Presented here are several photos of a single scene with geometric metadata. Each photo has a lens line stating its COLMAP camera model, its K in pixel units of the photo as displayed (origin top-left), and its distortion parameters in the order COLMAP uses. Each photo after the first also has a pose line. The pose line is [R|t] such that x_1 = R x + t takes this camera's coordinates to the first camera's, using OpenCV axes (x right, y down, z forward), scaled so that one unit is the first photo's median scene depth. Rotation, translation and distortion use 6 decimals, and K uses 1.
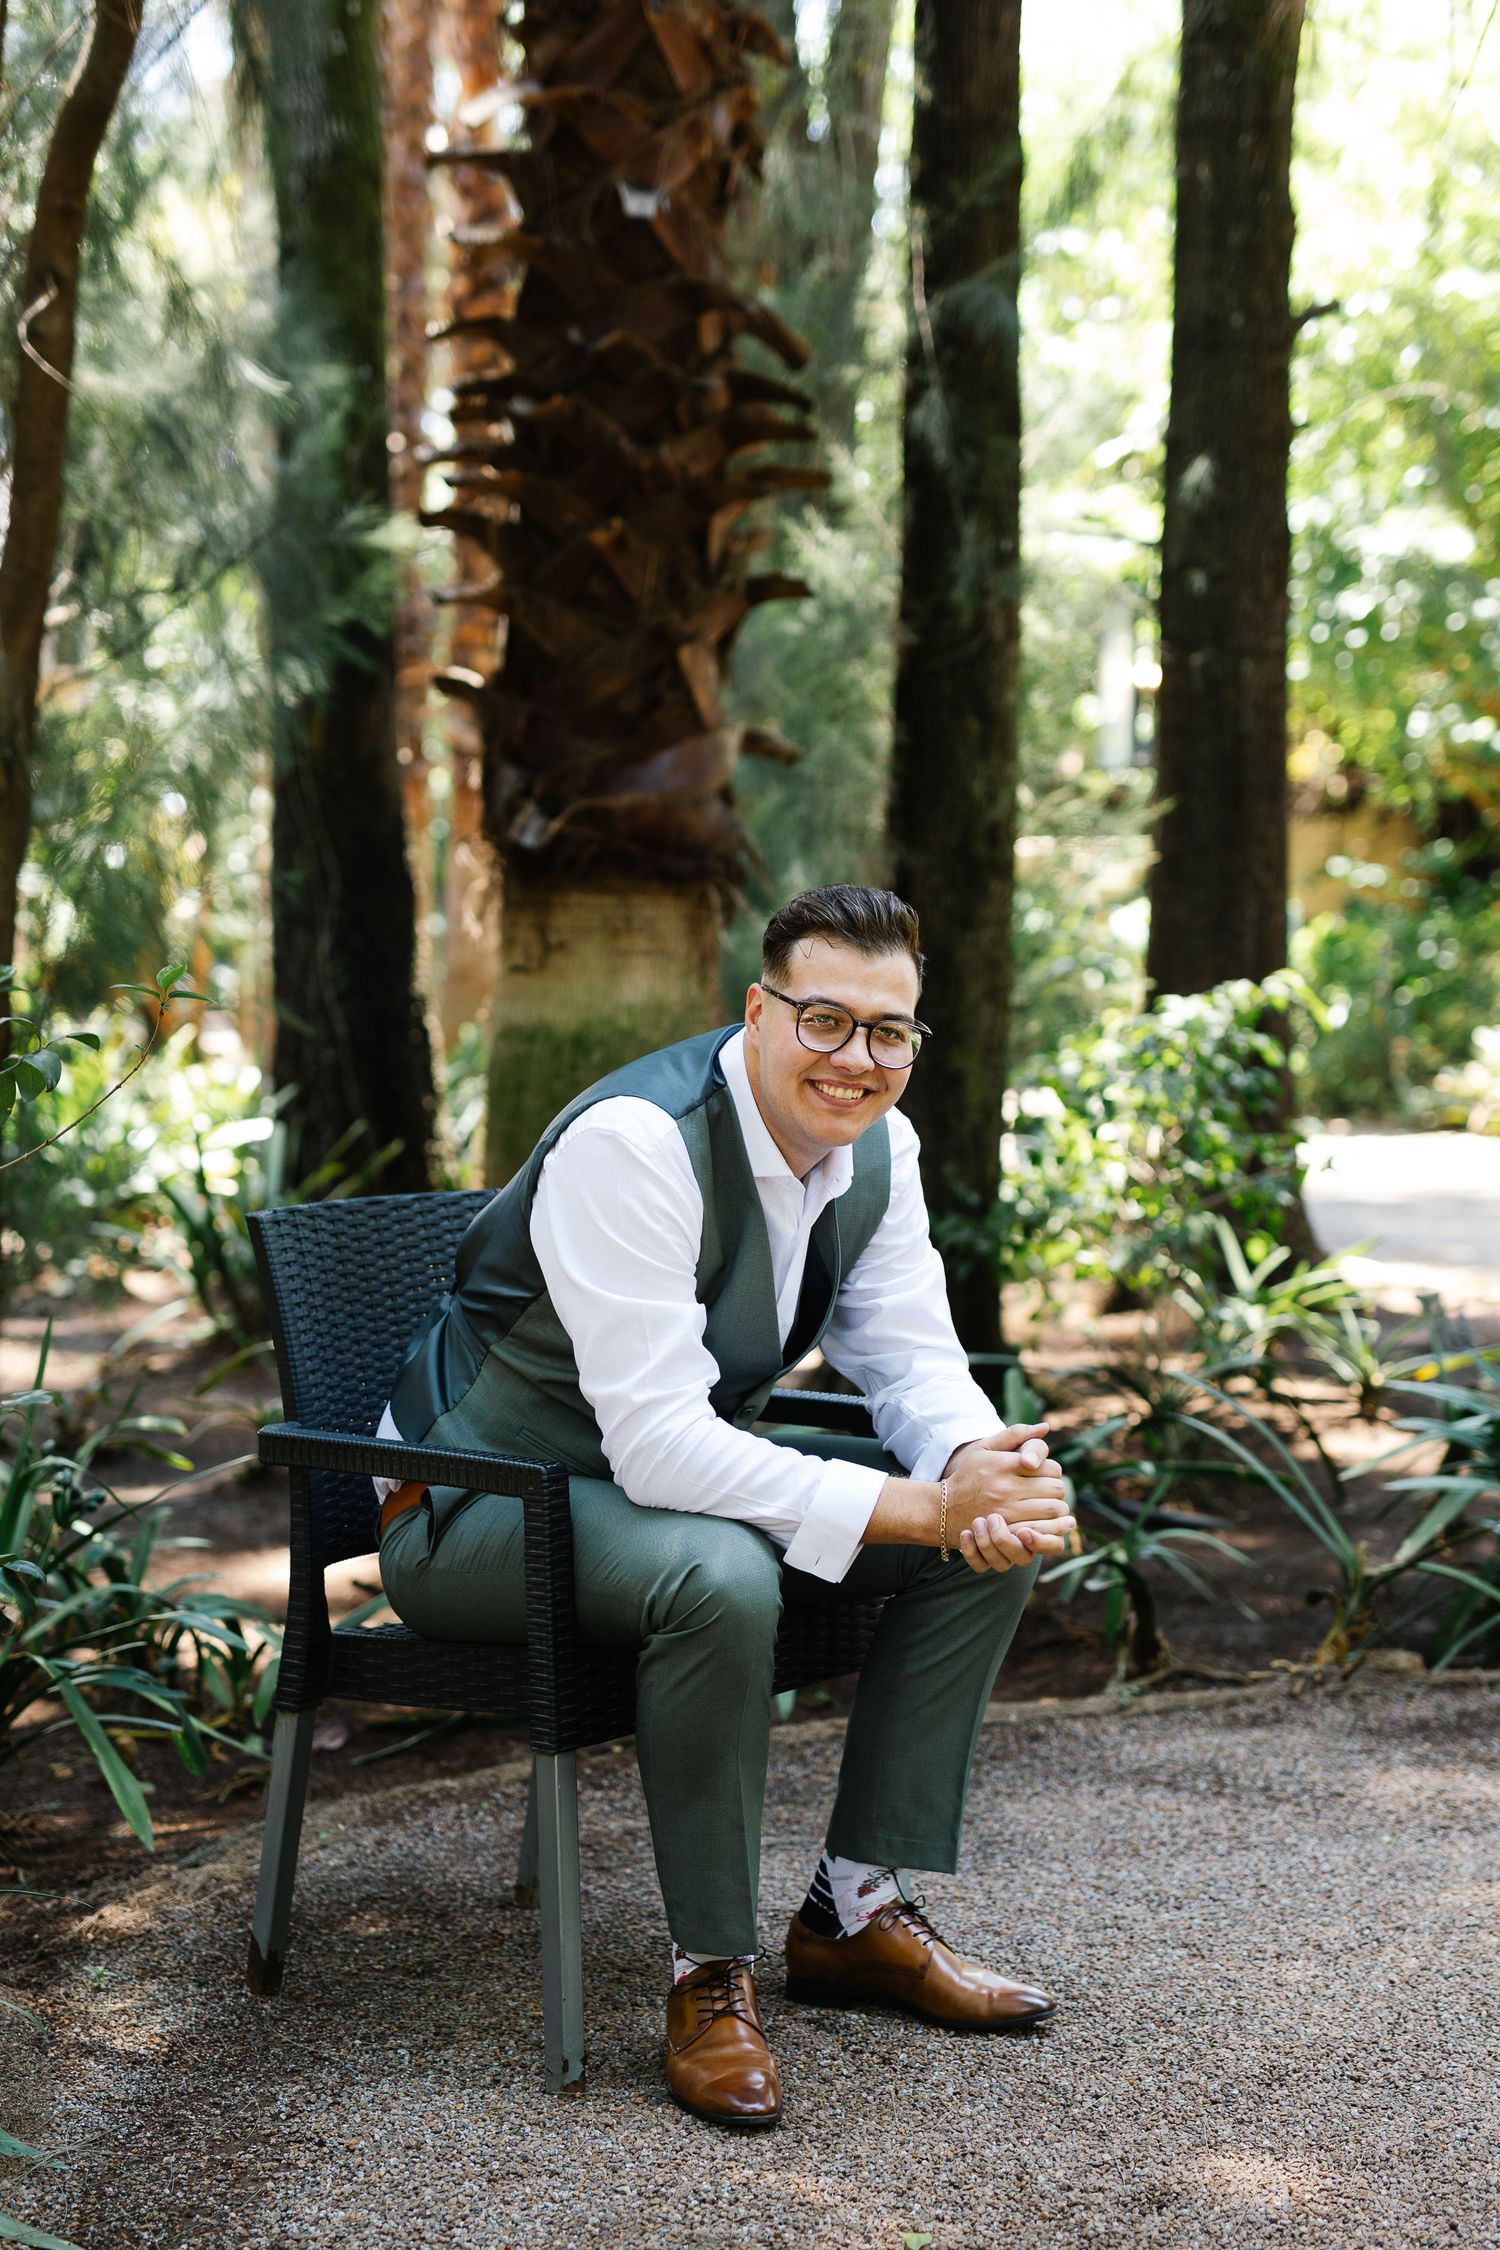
lens RADIAL K [[3274.8, 0, 747.0], [0, 3274.8, 1127.2], [0, 0, 1]] dist [0.010482, -0.058959]
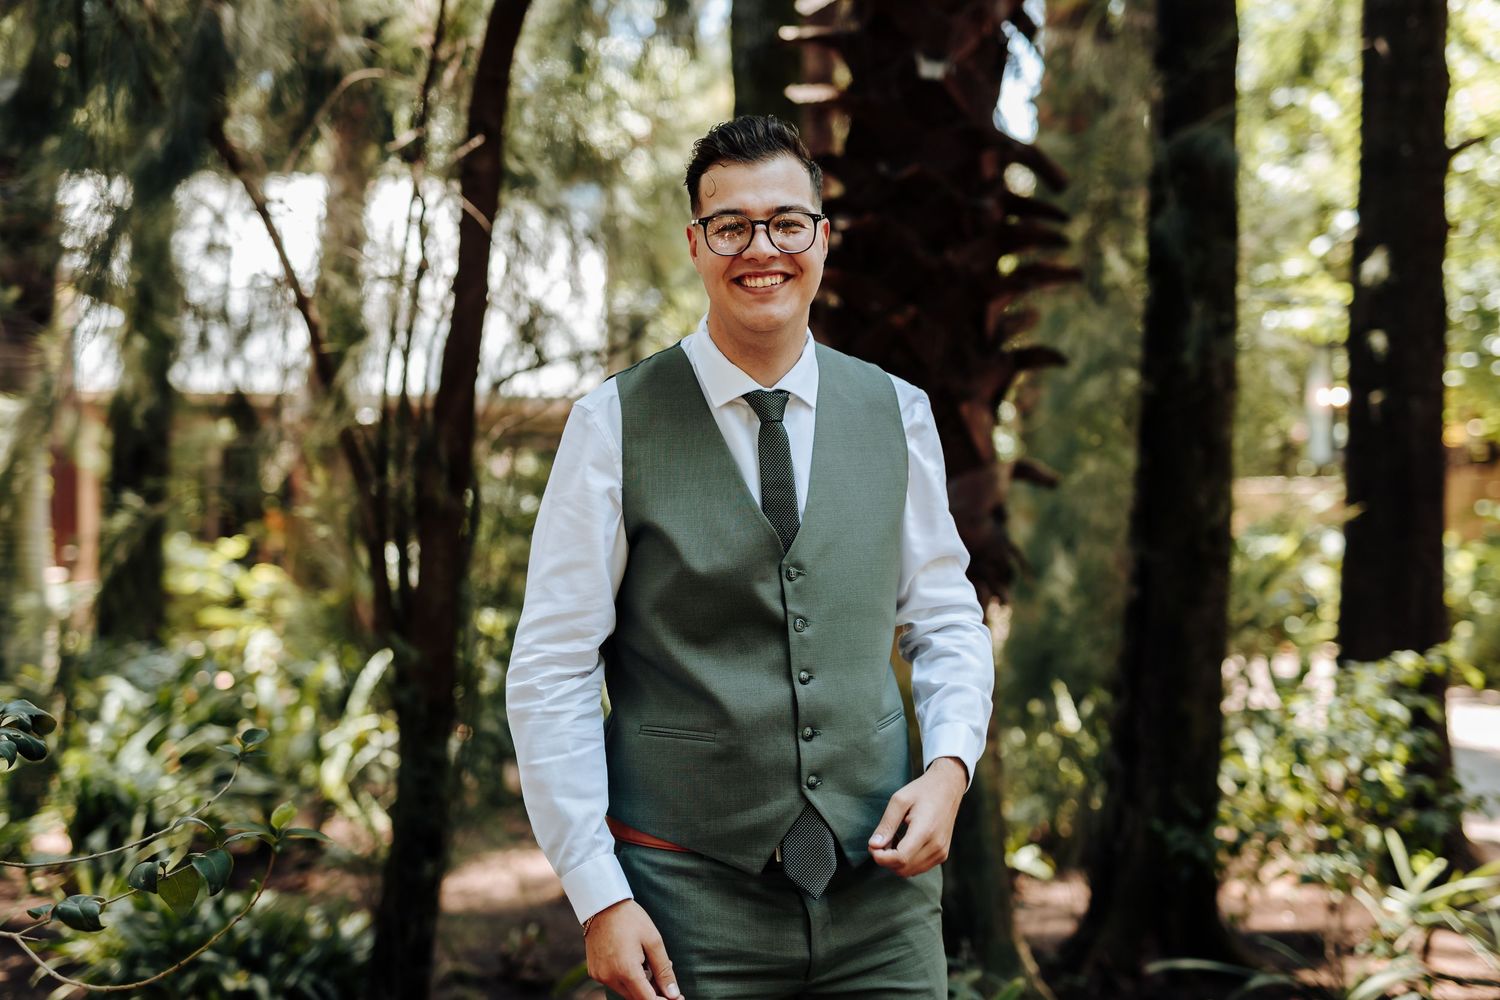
lens RADIAL K [[2107.6, 0, 750.9], [0, 2107.6, 482.1], [0, 0, 1]] dist [-0.001669, -0.004106]
pose [[0.987761, 0.014737, -0.155277, 0.027542], [-0.027965, 0.996128, -0.083349, -0.042941], [0.153447, 0.086671, 0.984349, 0.164867]]
